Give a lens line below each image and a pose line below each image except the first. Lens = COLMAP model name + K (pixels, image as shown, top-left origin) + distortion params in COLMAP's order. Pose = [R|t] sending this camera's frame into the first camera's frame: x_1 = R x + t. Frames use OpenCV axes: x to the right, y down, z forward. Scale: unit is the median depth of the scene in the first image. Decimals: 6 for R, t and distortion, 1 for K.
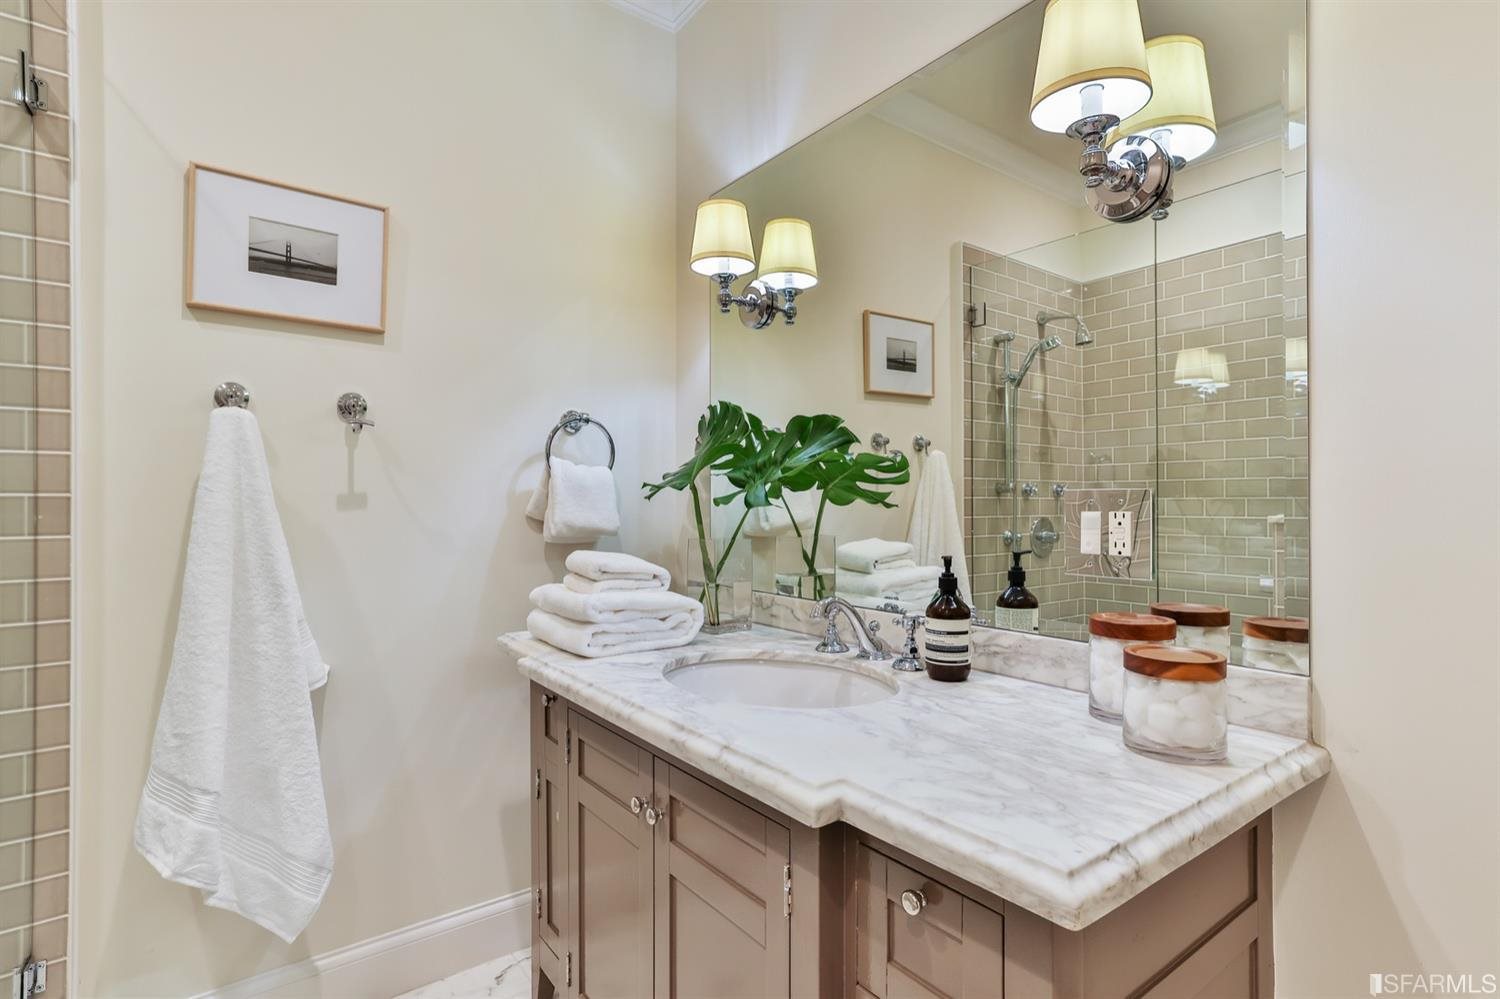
lens RADIAL K [[738.9, 0, 750.0], [0, 738.9, 499.5], [0, 0, 1]] dist [-0.000581, 0.000343]
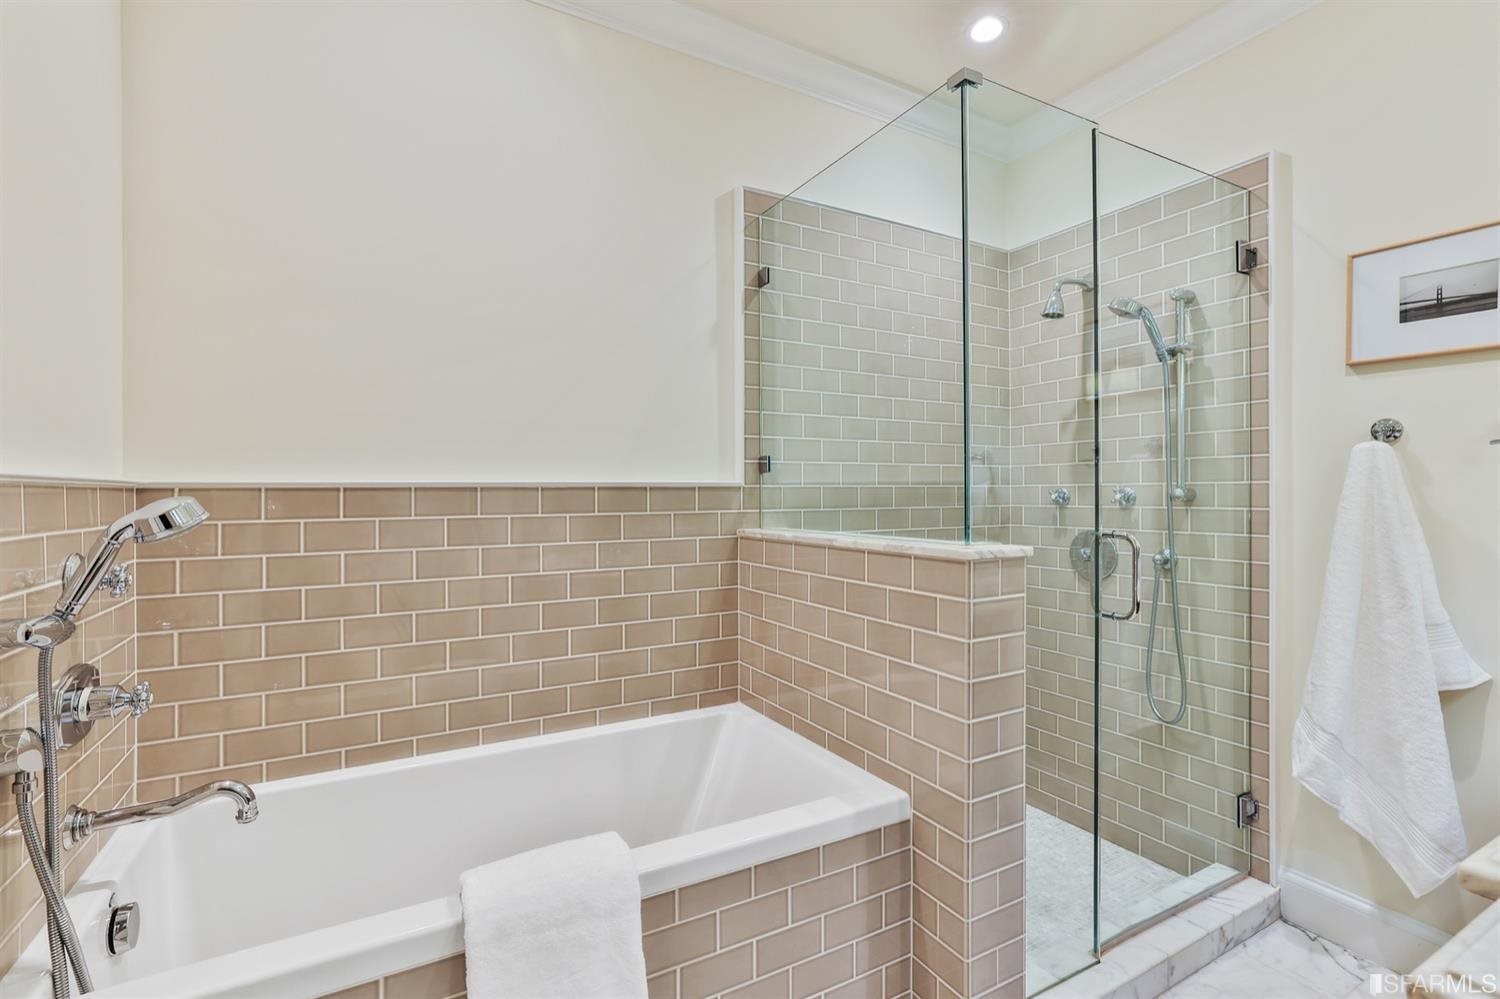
lens RADIAL K [[684.6, 0, 750.0], [0, 684.6, 499.5], [0, 0, 1]] dist [-0.000609, 0.000082]
pose [[-0.133406, 0.012964, -0.990977, 0.585620], [0.005618, 0.999908, 0.012324, -0.046089], [0.991046, -0.003924, -0.133467, 0.109532]]
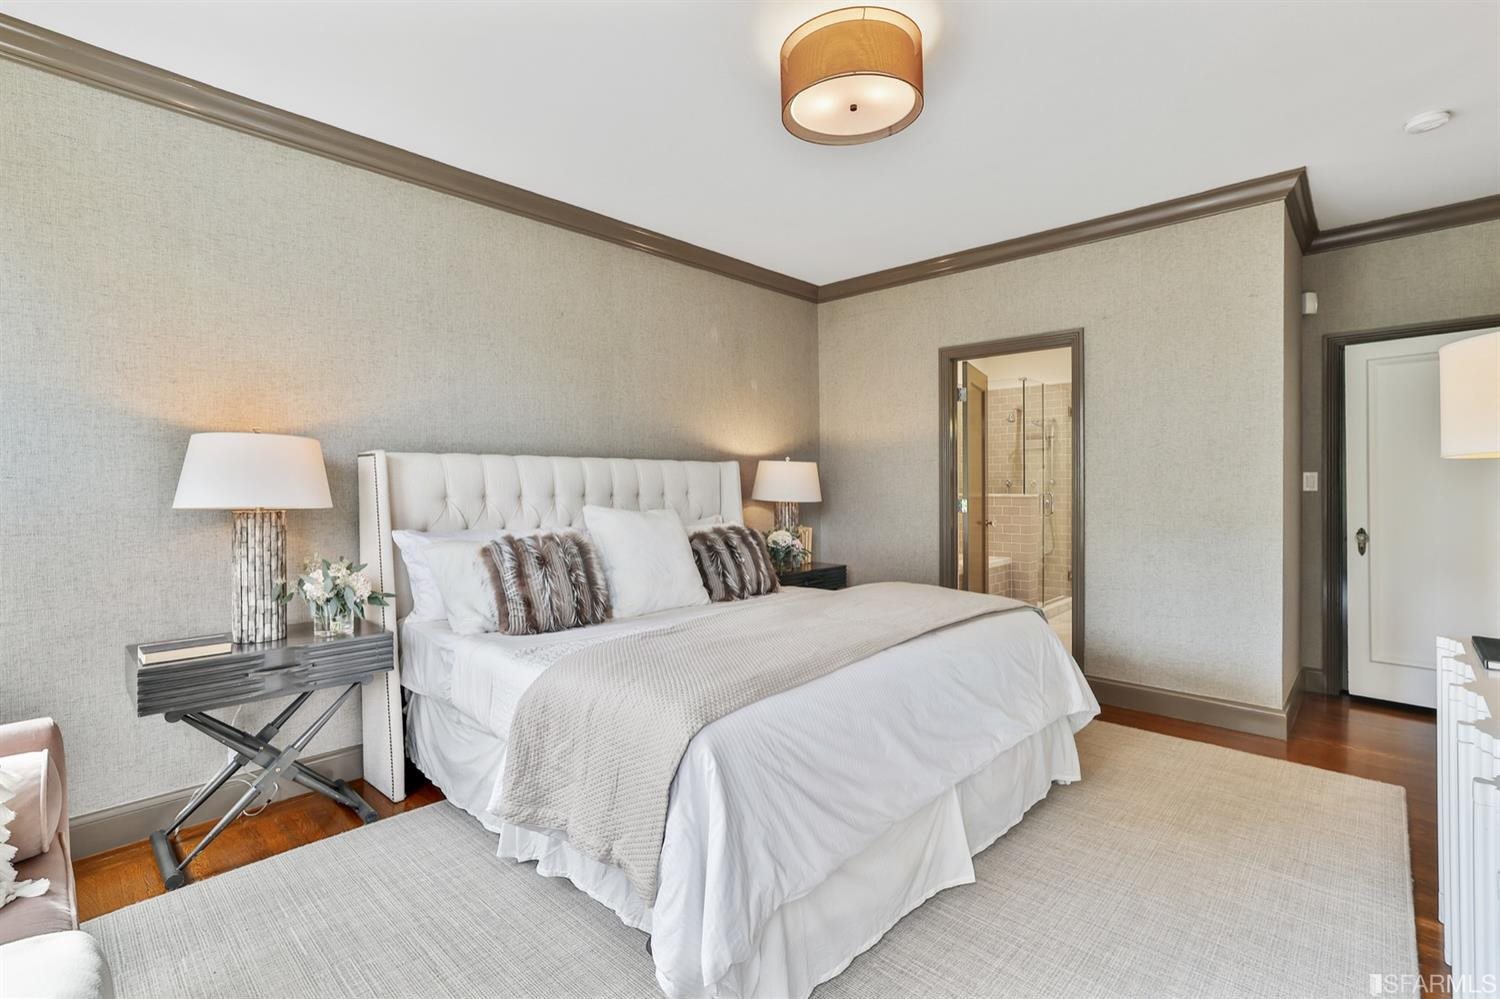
lens RADIAL K [[684.6, 0, 750.0], [0, 684.6, 499.5], [0, 0, 1]] dist [-0.000609, 0.000082]
pose [[0.179202, 0.020040, -0.983608, 3.121727], [0.006233, 0.999749, 0.021505, -0.029815], [0.983793, -0.009985, 0.179032, -1.946970]]
